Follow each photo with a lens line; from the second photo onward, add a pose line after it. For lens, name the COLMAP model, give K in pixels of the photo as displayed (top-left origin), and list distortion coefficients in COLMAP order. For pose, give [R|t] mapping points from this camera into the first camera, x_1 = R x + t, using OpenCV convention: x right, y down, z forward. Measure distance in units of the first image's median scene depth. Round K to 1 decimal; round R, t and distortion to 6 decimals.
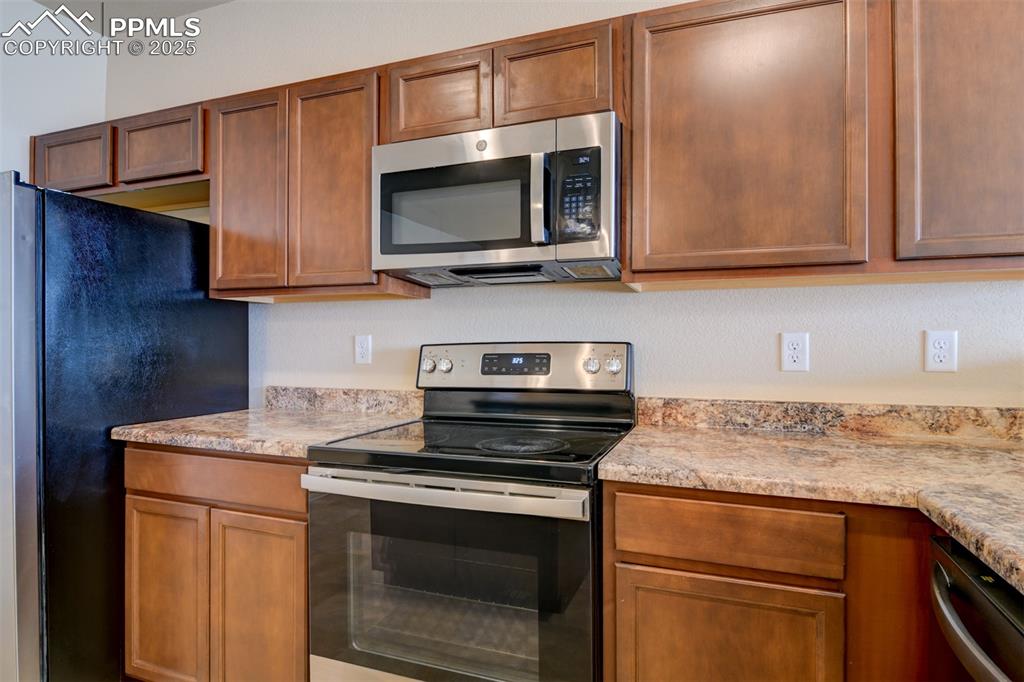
lens RADIAL K [[522.1, 0, 533.9], [0, 522.1, 333.6], [0, 0, 1]] dist [-0.000971, -0.006945]
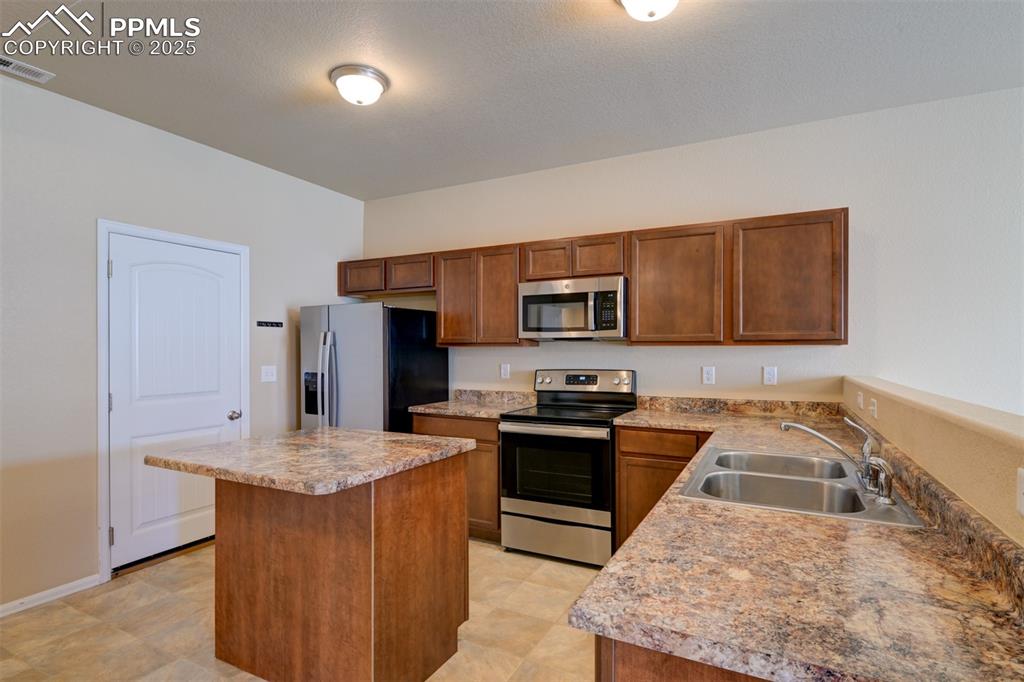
lens RADIAL K [[522.1, 0, 531.8], [0, 522.1, 336.9], [0, 0, 1]] dist [-0.000971, -0.006945]
pose [[0.991857, 0.000301, -0.127356, 0.037206], [-0.002466, 0.999855, -0.016843, -0.086046], [0.127333, 0.017020, 0.991714, -1.225776]]
